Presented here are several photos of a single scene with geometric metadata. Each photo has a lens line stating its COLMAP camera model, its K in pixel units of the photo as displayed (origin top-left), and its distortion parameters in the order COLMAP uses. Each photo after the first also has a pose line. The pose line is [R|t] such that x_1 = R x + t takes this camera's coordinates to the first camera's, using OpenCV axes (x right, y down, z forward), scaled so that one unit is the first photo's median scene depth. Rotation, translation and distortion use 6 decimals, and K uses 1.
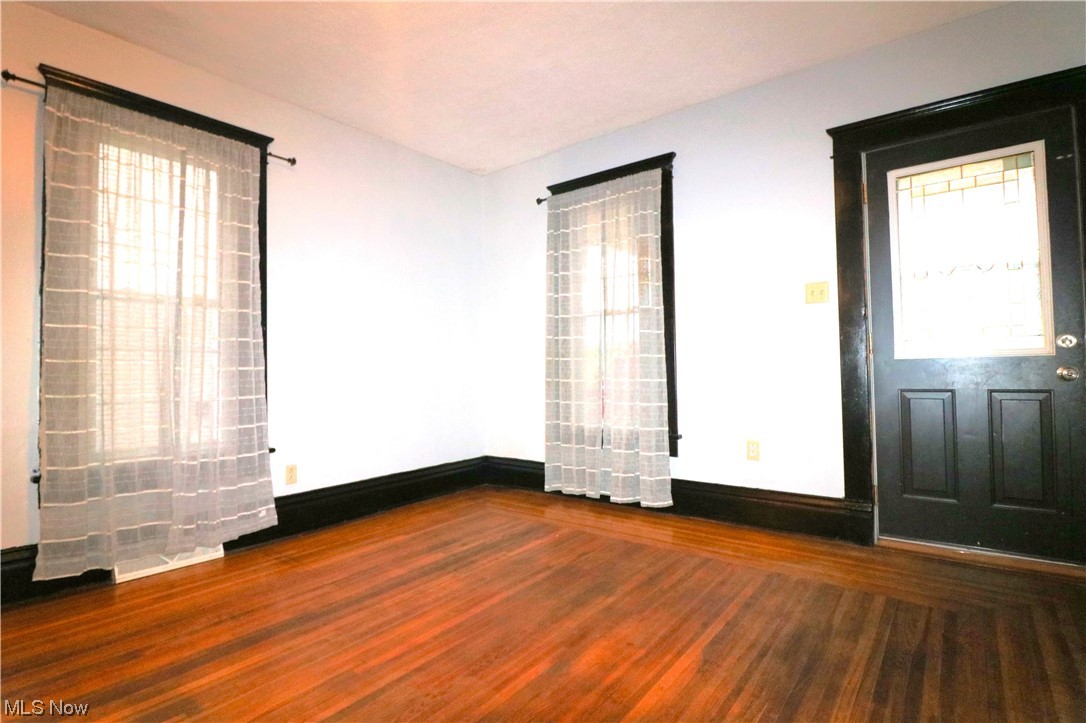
lens RADIAL K [[526.5, 0, 544.1], [0, 526.5, 359.4], [0, 0, 1]] dist [0.001559, -0.000226]
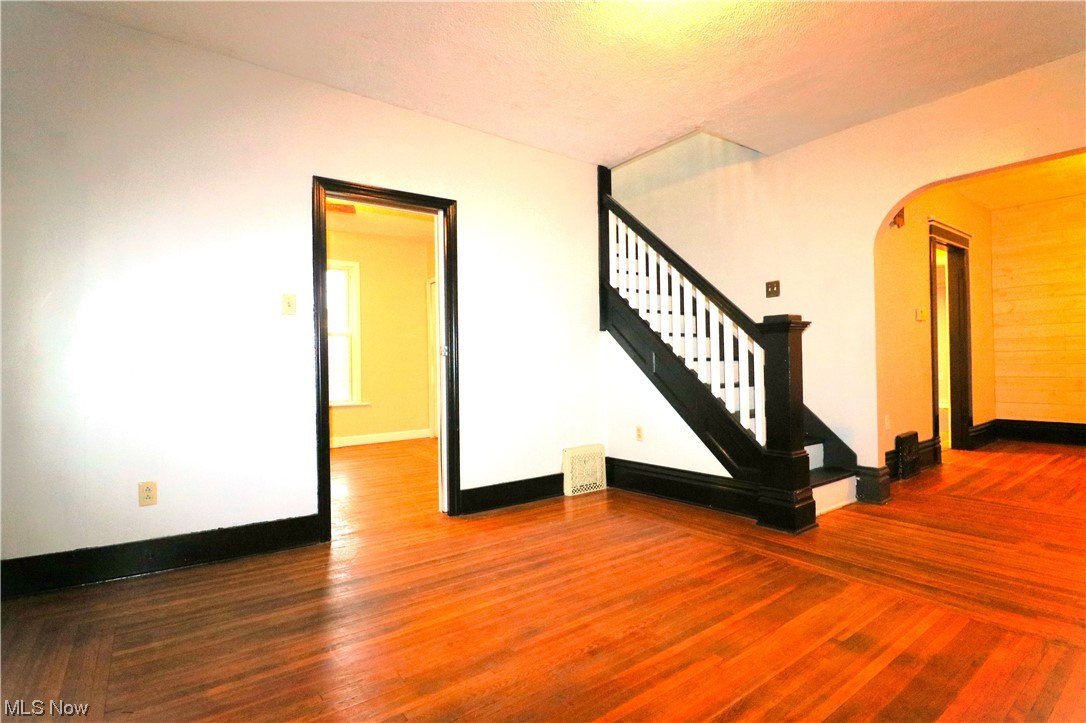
lens RADIAL K [[526.5, 0, 542.8], [0, 526.5, 360.8], [0, 0, 1]] dist [0.001559, -0.000226]
pose [[-0.965973, 0.029313, 0.256977, -0.294381], [0.022537, 0.999317, -0.029276, 0.033728], [-0.257660, -0.022488, -0.965974, 2.019689]]
